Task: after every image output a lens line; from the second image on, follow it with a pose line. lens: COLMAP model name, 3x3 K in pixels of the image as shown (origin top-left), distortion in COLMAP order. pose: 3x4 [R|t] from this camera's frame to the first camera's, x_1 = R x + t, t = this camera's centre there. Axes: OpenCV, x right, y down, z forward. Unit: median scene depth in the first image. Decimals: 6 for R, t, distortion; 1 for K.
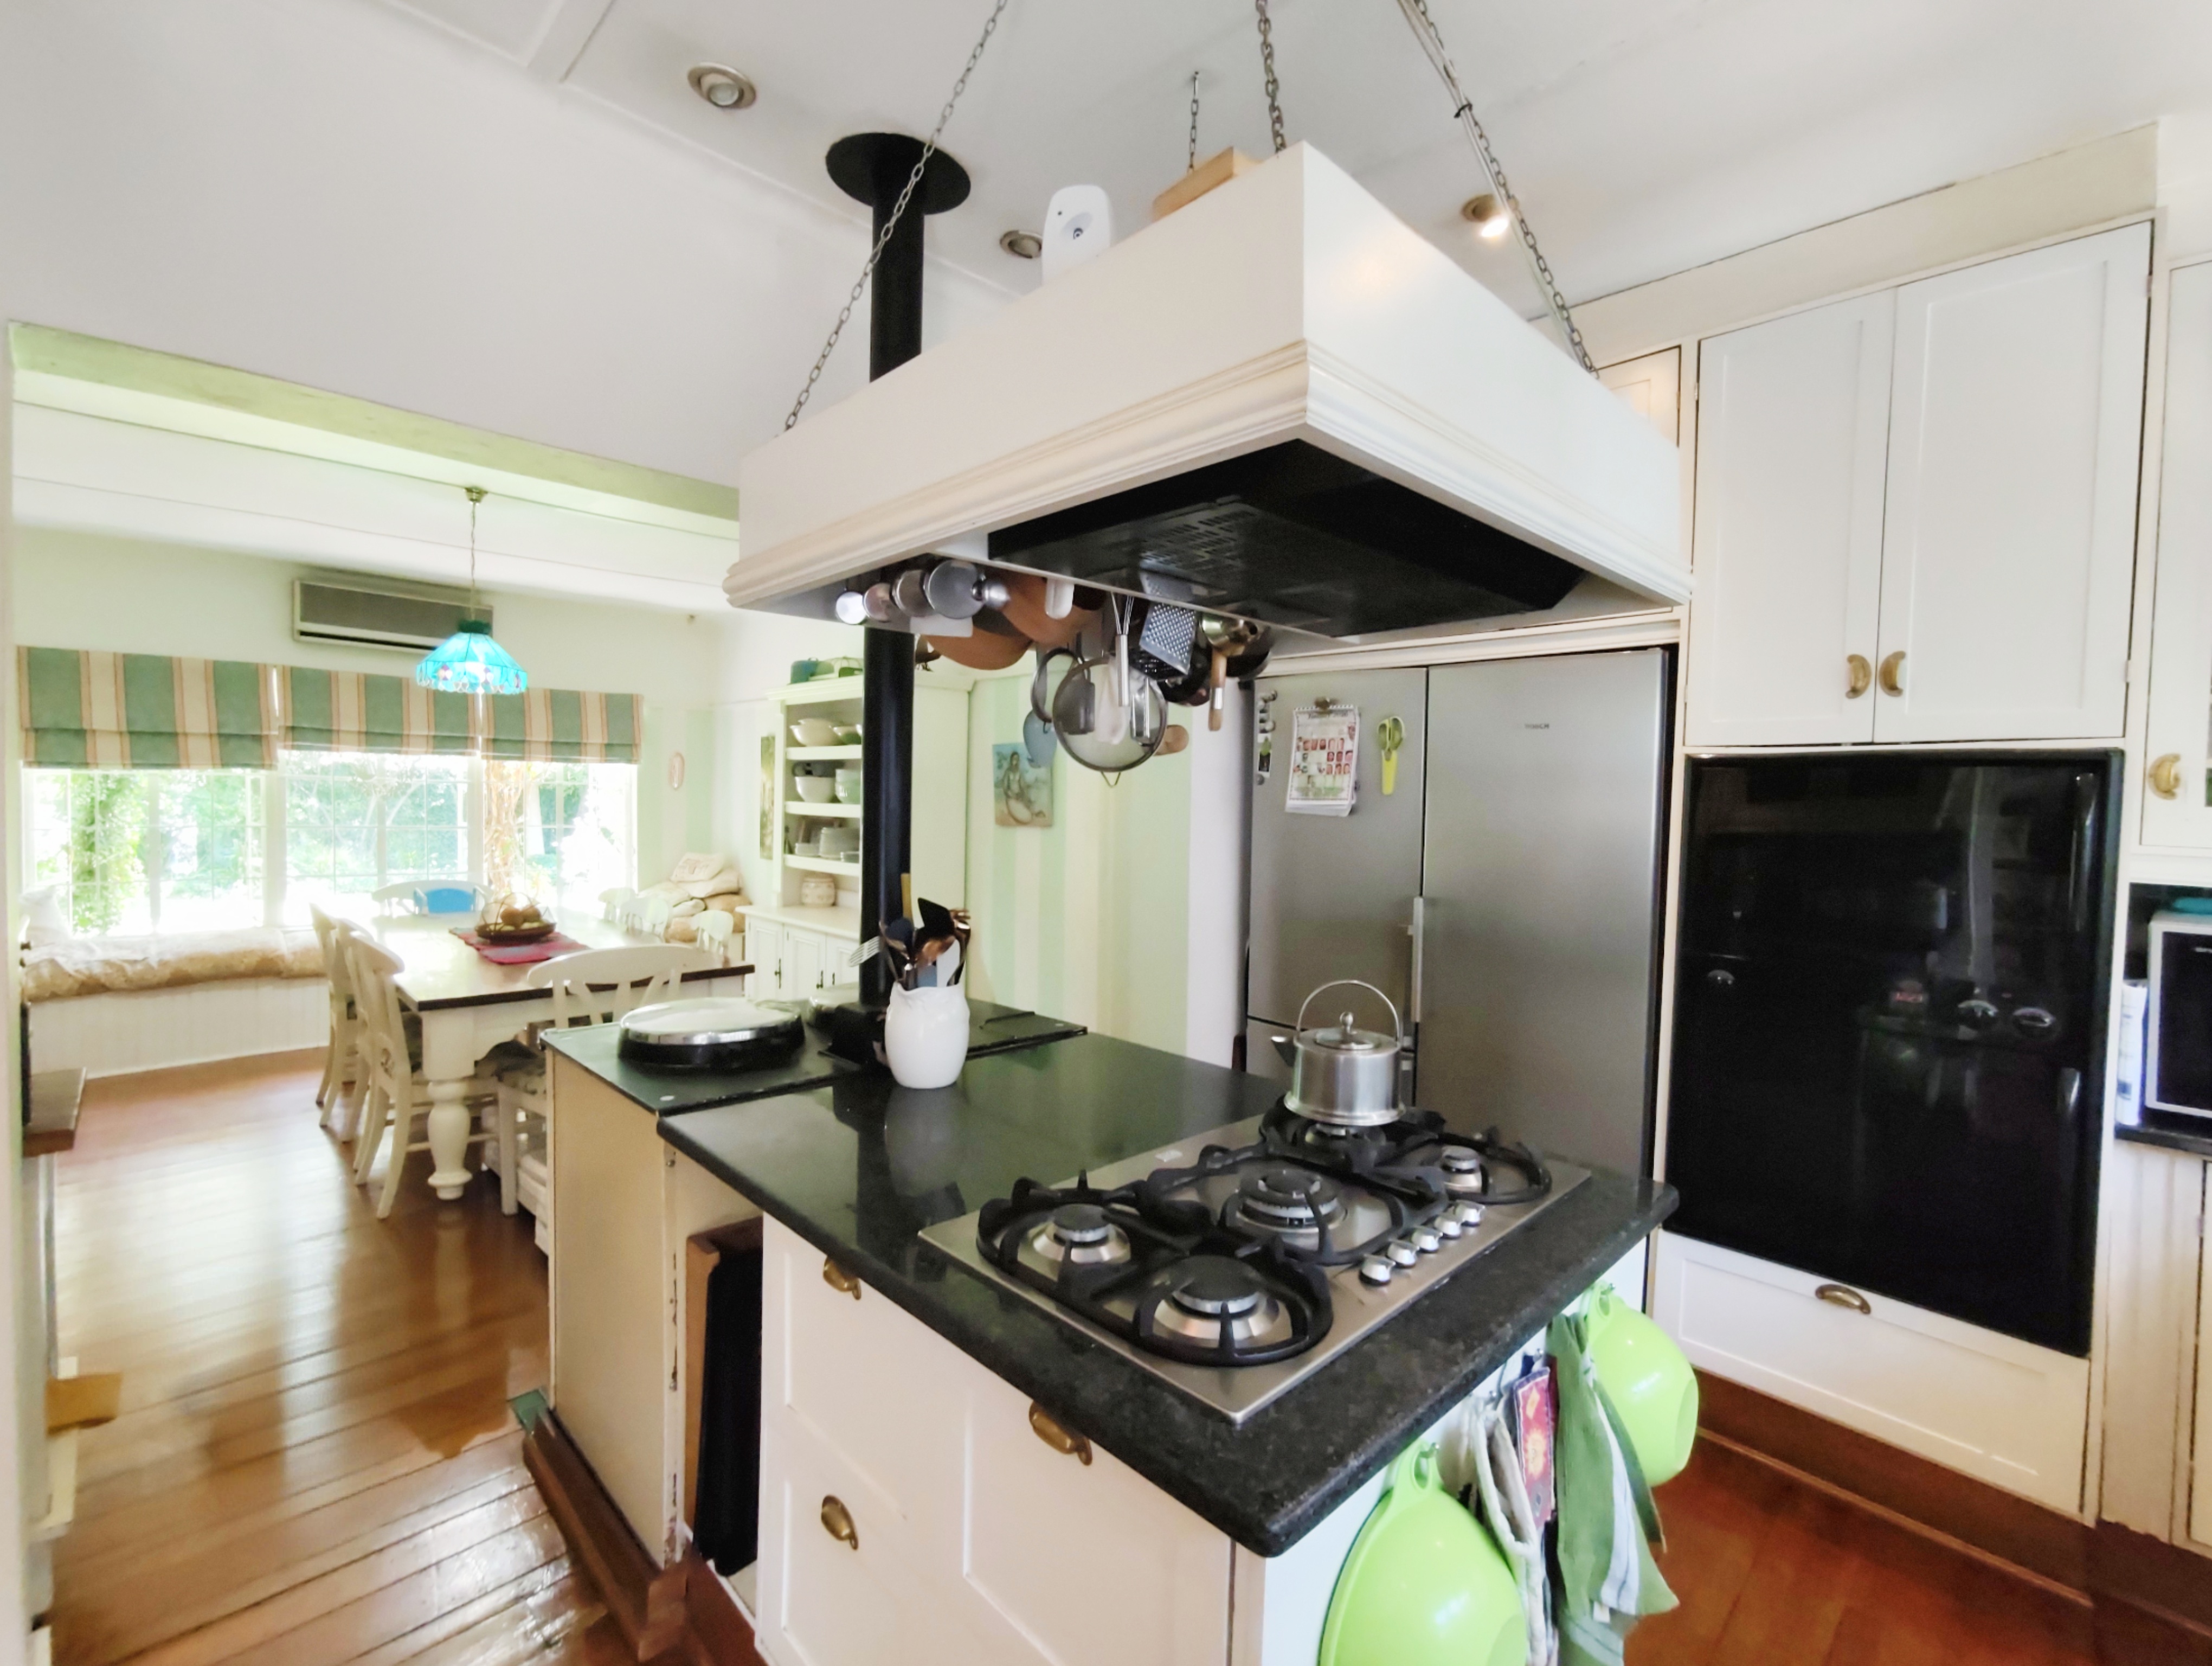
lens RADIAL K [[1005.8, 0, 1122.6], [0, 1005.8, 840.5], [0, 0, 1]] dist [-0.042797, 0.020485]
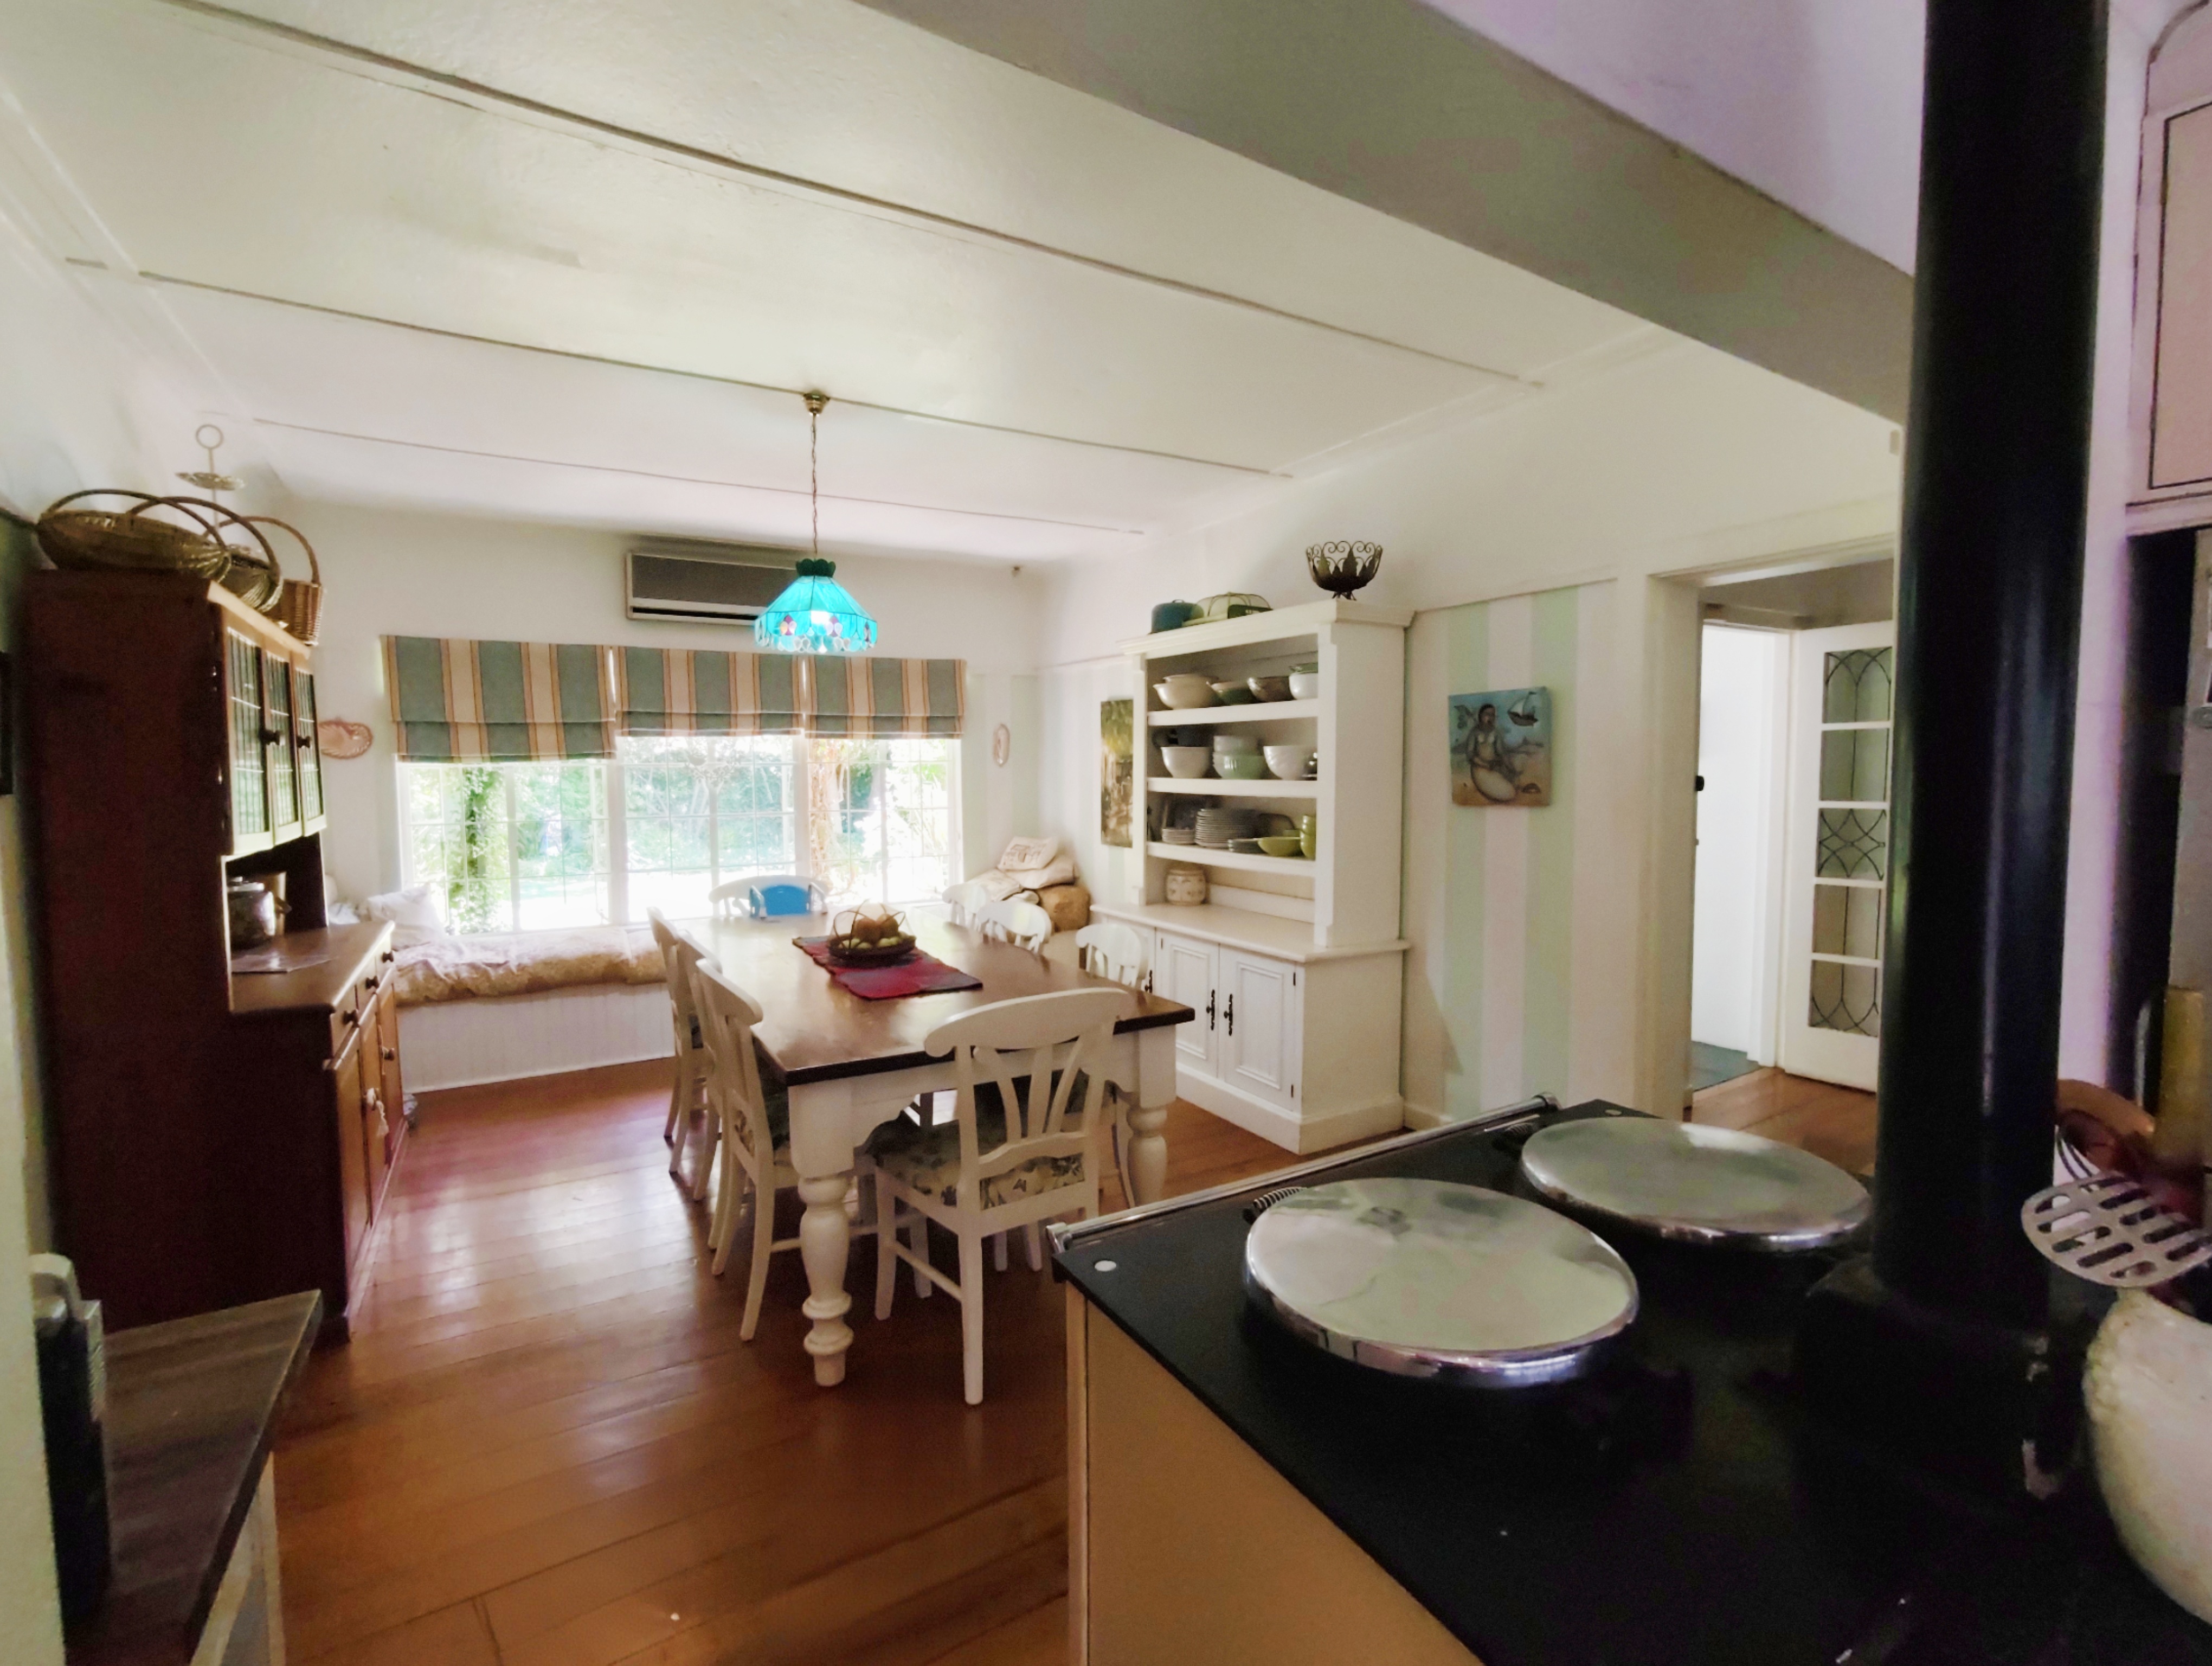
lens RADIAL K [[1005.8, 0, 1107.0], [0, 1005.8, 844.1], [0, 0, 1]] dist [-0.042797, 0.020485]
pose [[0.966662, -0.008638, -0.255908, -0.166201], [0.017395, 0.999337, 0.031974, -0.012178], [0.255462, -0.035359, 0.966172, 0.201936]]
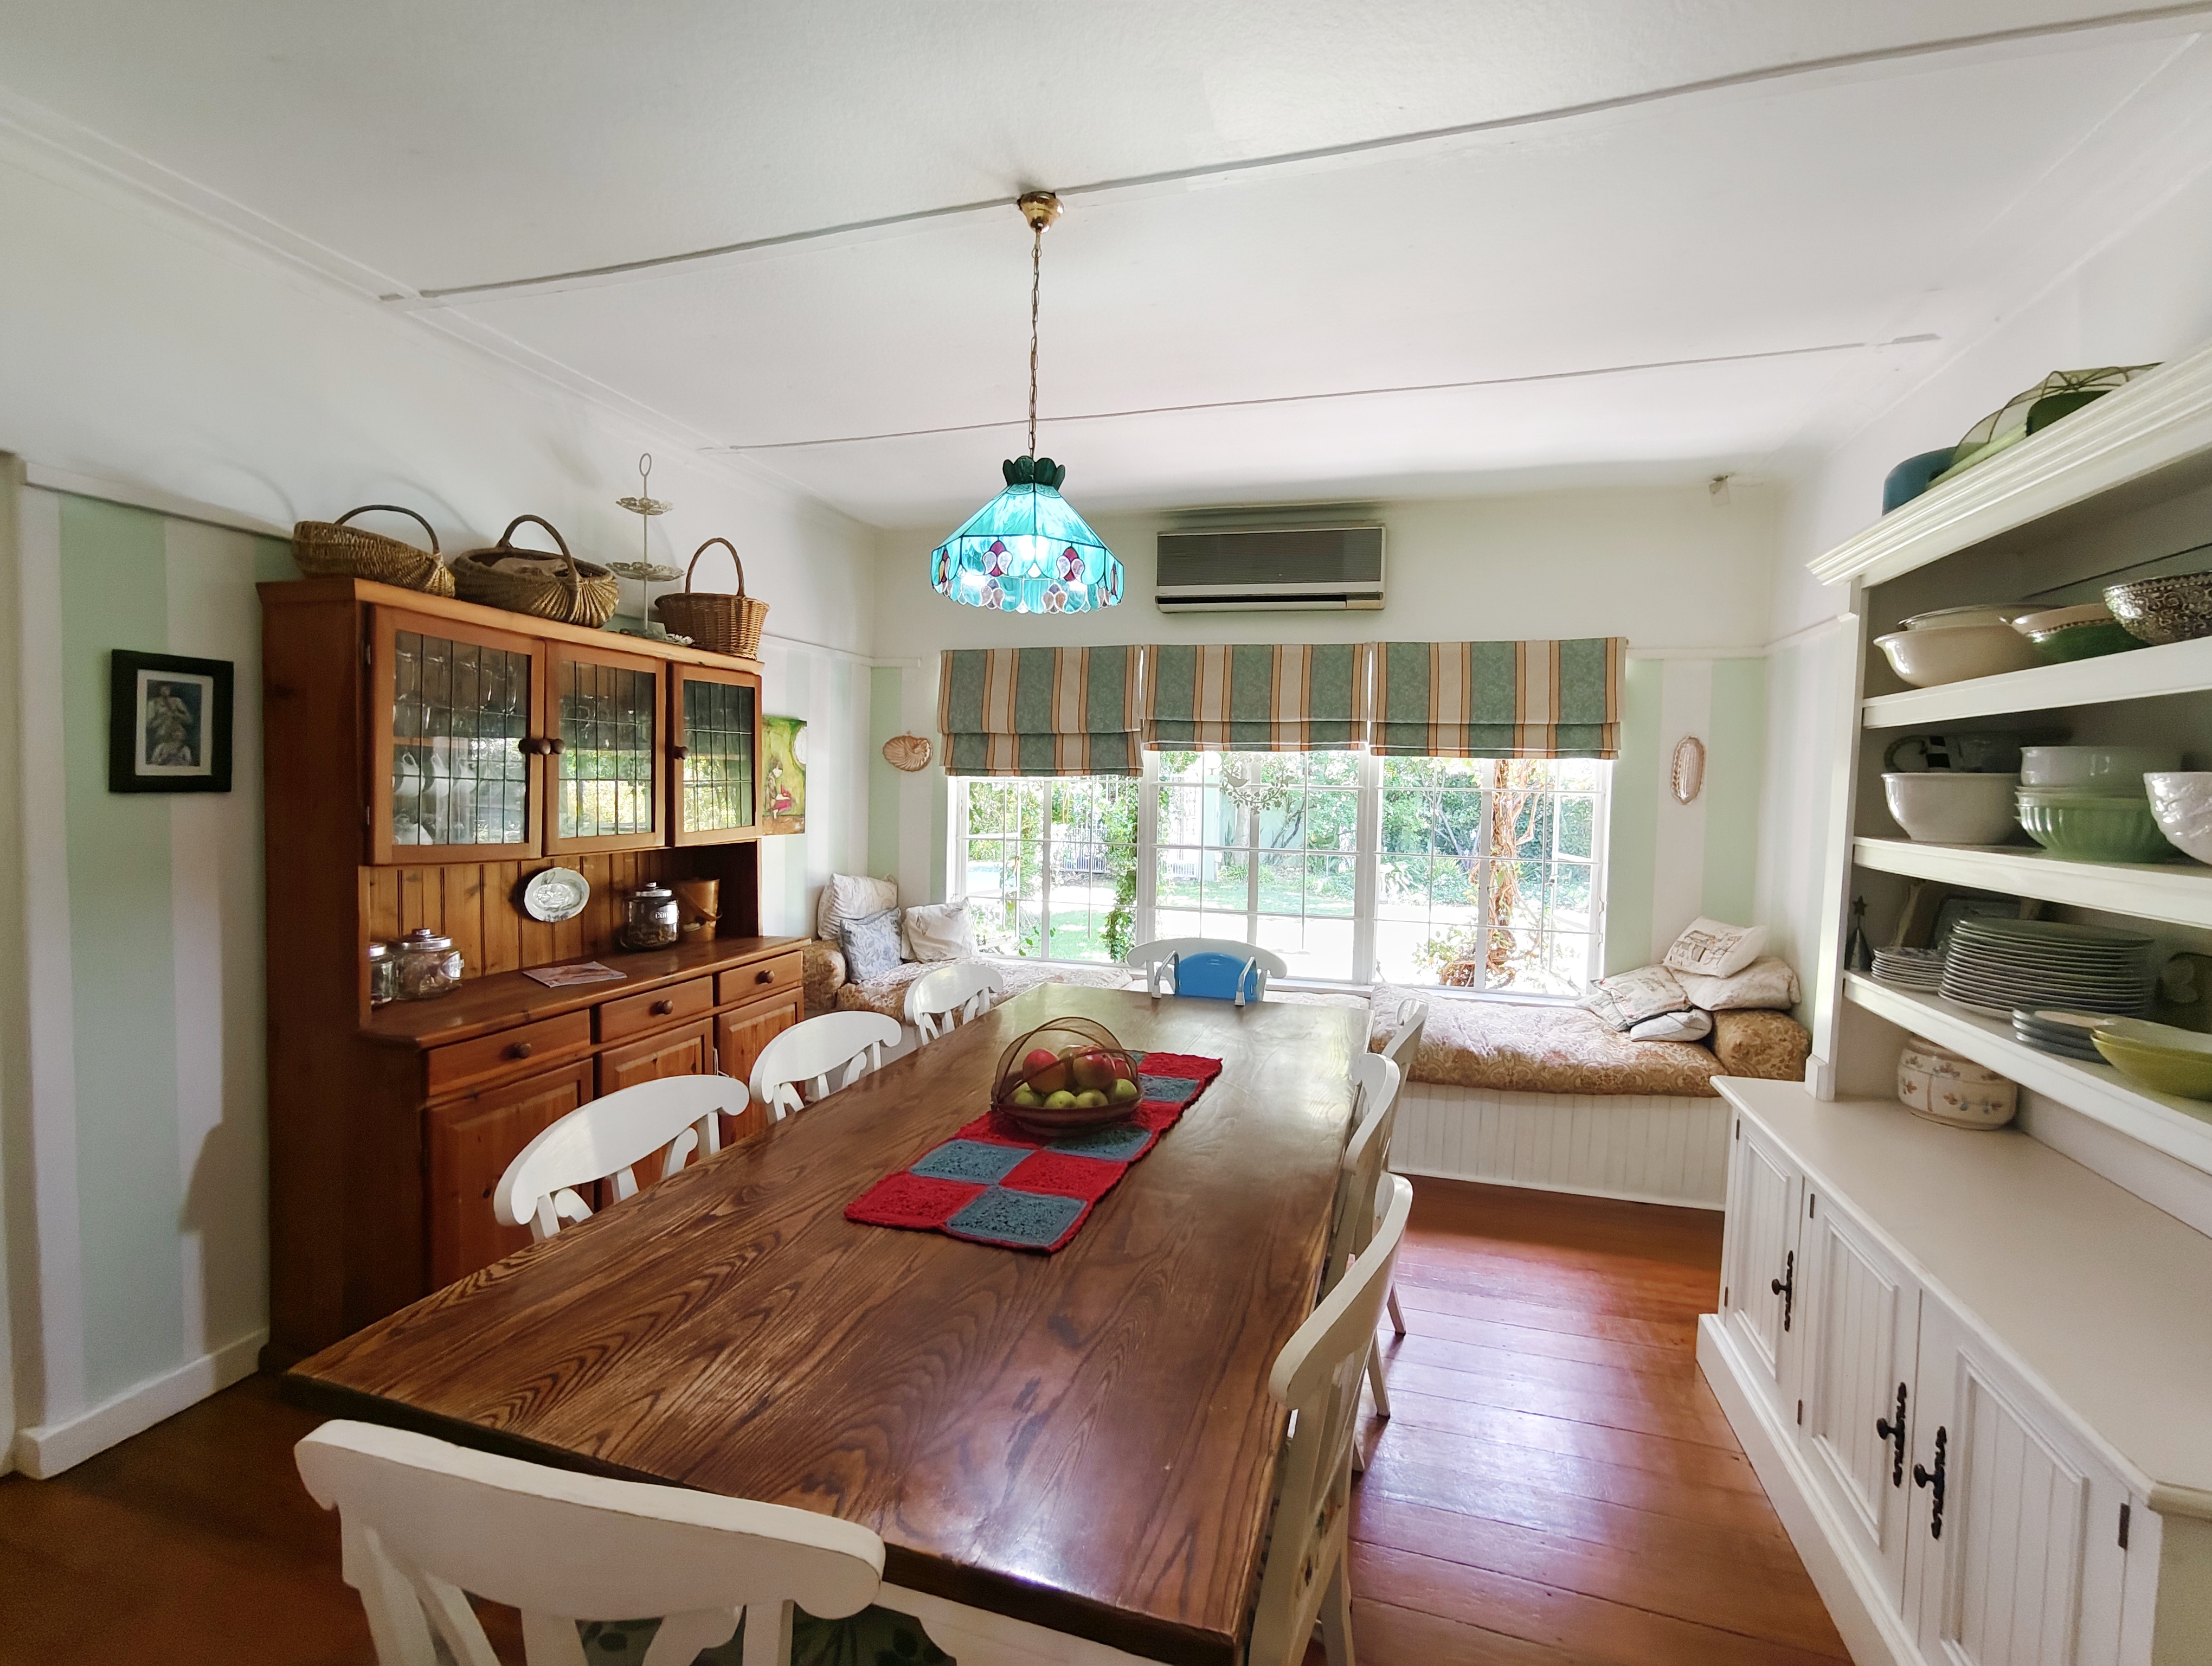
lens RADIAL K [[1005.8, 0, 1102.4], [0, 1005.8, 830.2], [0, 0, 1]] dist [-0.042797, 0.020485]
pose [[0.466954, 0.030217, -0.883765, -0.141797], [-0.049712, 0.998732, 0.007882, -0.031798], [0.882883, 0.040253, 0.467864, 0.590855]]
